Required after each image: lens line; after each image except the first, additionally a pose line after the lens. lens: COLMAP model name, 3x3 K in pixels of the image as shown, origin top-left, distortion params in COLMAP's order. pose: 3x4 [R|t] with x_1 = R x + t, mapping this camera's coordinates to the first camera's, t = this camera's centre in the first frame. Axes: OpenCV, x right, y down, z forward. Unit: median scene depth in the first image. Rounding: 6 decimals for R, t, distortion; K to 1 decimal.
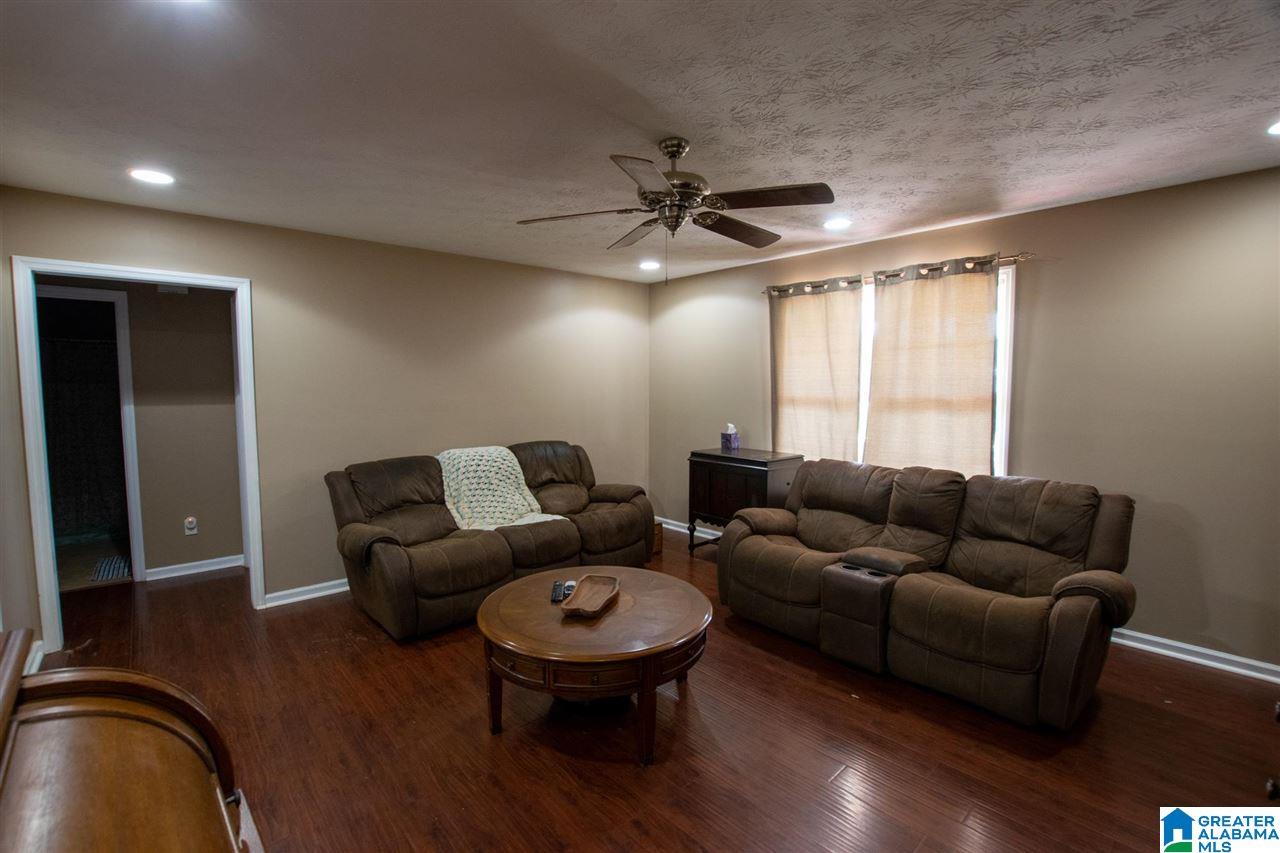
lens RADIAL K [[563.2, 0, 638.6], [0, 563.2, 427.2], [0, 0, 1]] dist [-0.034539, 0.005056]
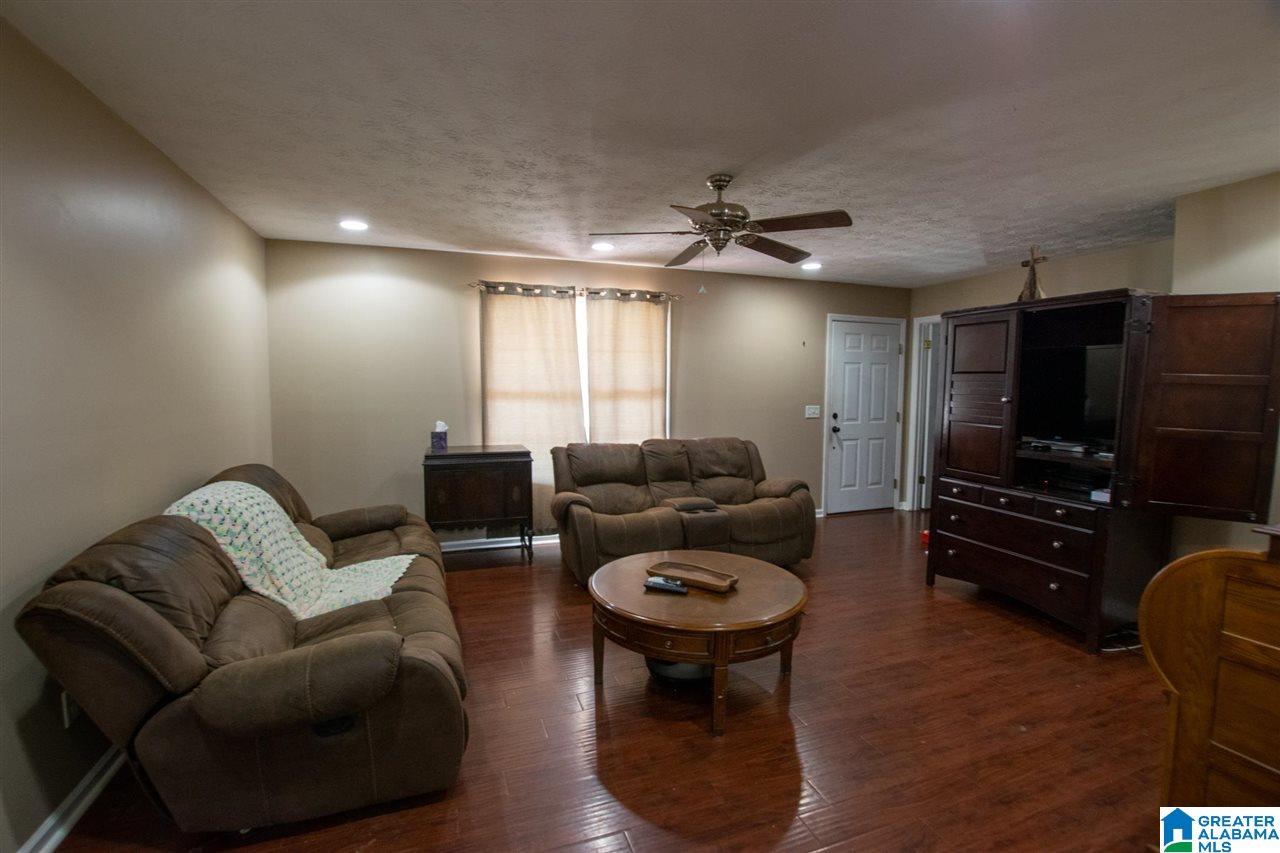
lens RADIAL K [[563.2, 0, 635.1], [0, 563.2, 425.2], [0, 0, 1]] dist [-0.034539, 0.005056]
pose [[0.380131, -0.067288, 0.922482, -0.690868], [0.064054, 0.996871, 0.046319, -0.026666], [-0.922712, 0.041481, 0.383252, 0.436616]]
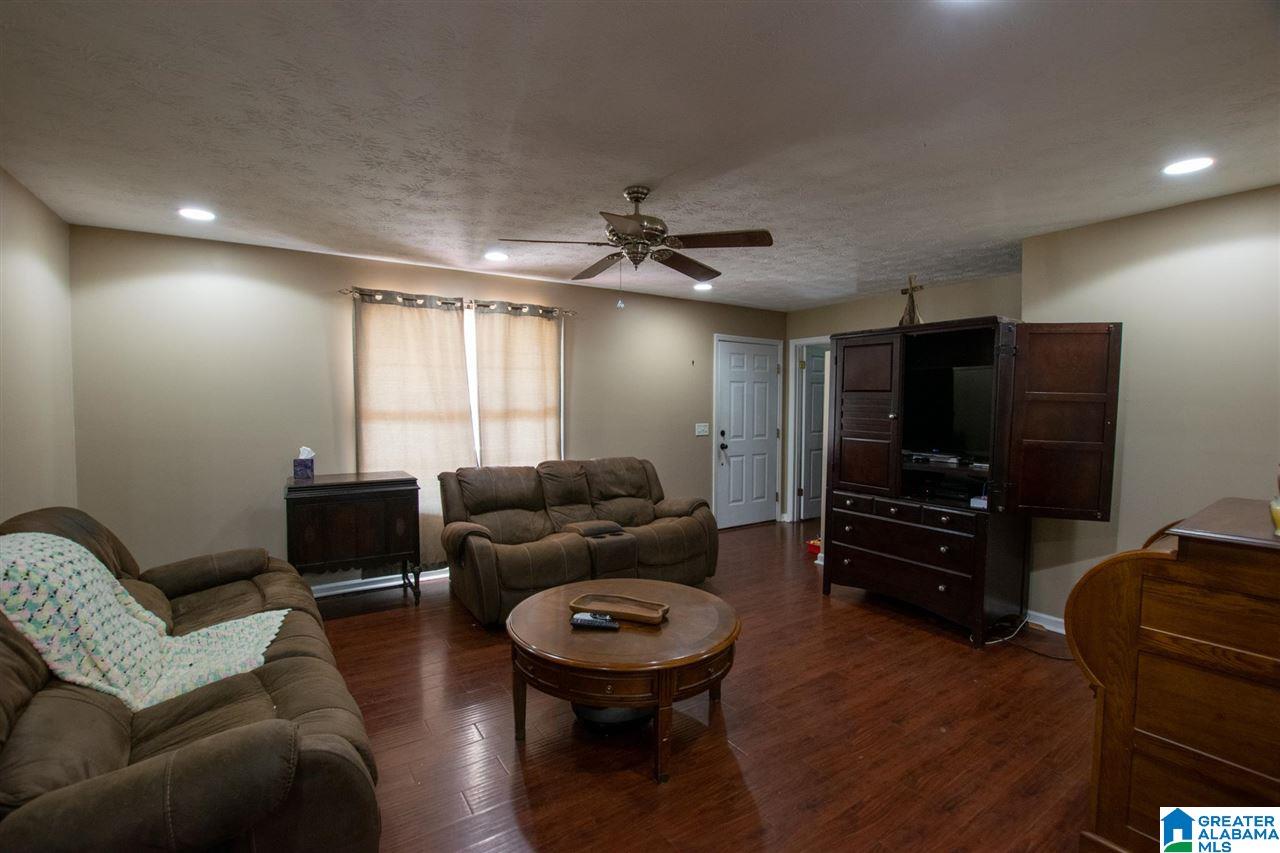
lens RADIAL K [[563.2, 0, 634.2], [0, 563.2, 425.3], [0, 0, 1]] dist [-0.034539, 0.005056]
pose [[0.154639, -0.040342, 0.987147, -0.664274], [0.071088, 0.997030, 0.029610, -0.032459], [-0.985410, 0.065596, 0.157048, 0.511769]]
